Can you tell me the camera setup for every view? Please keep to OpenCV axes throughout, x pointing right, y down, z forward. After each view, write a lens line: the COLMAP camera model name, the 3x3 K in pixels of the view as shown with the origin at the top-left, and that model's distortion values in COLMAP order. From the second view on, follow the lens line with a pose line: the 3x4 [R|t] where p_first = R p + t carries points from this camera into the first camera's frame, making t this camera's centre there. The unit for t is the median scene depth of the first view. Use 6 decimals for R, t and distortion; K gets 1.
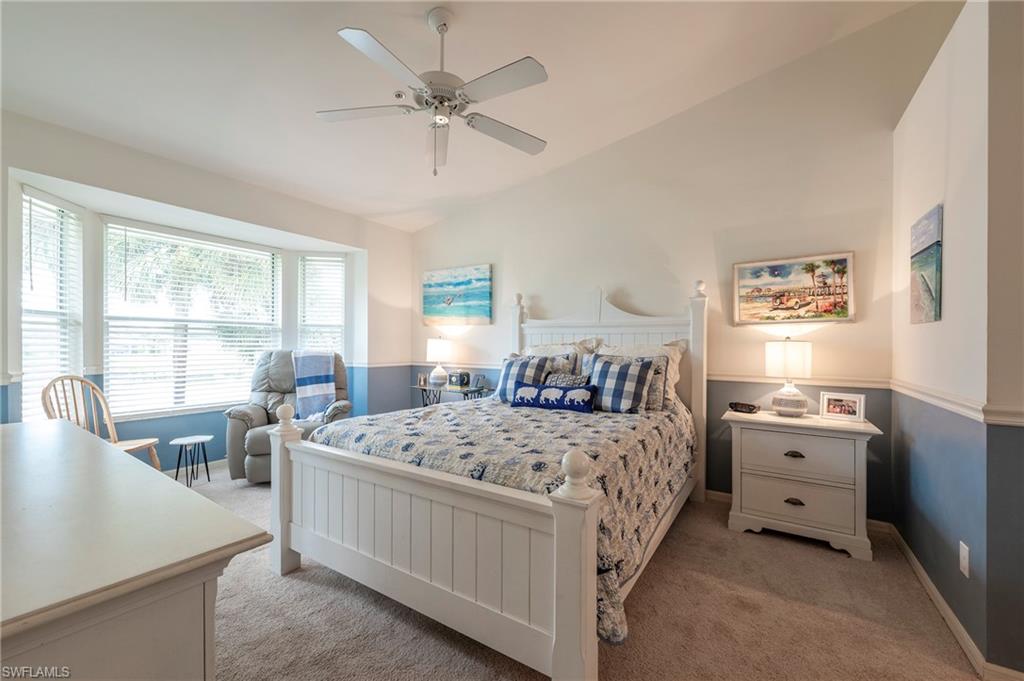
lens RADIAL K [[408.5, 0, 510.0], [0, 408.5, 344.8], [0, 0, 1]] dist [-0.001762, -0.001221]
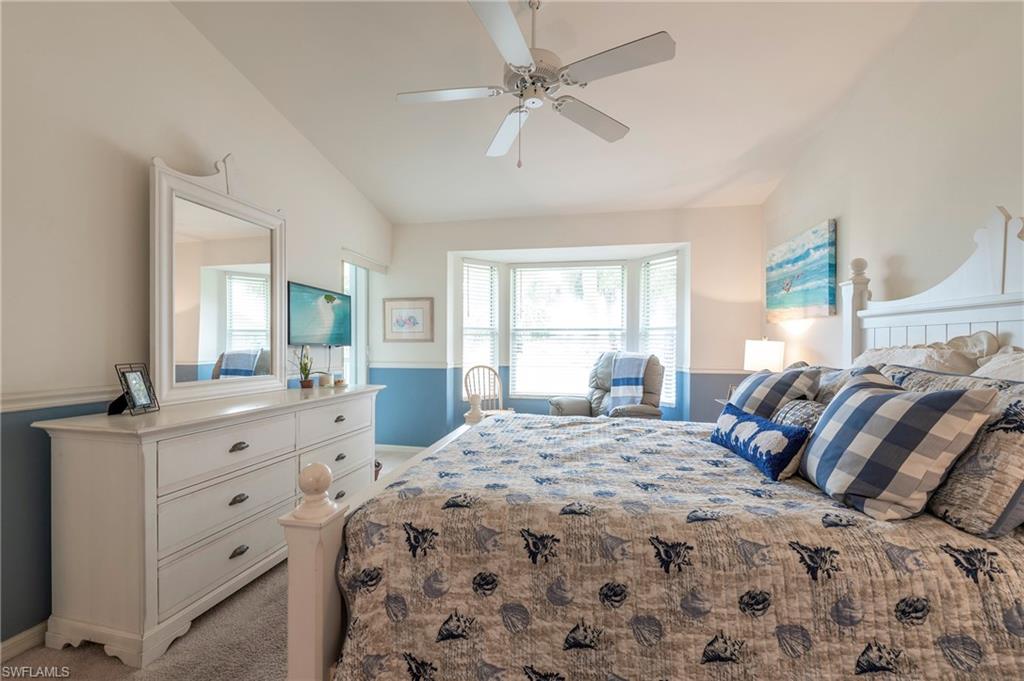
lens RADIAL K [[408.5, 0, 513.0], [0, 408.5, 341.5], [0, 0, 1]] dist [-0.001762, -0.001221]
pose [[0.383243, -0.012916, -0.923557, 0.364298], [-0.002209, 0.999887, -0.014900, 0.000573], [0.923645, 0.007751, 0.383171, 0.329946]]
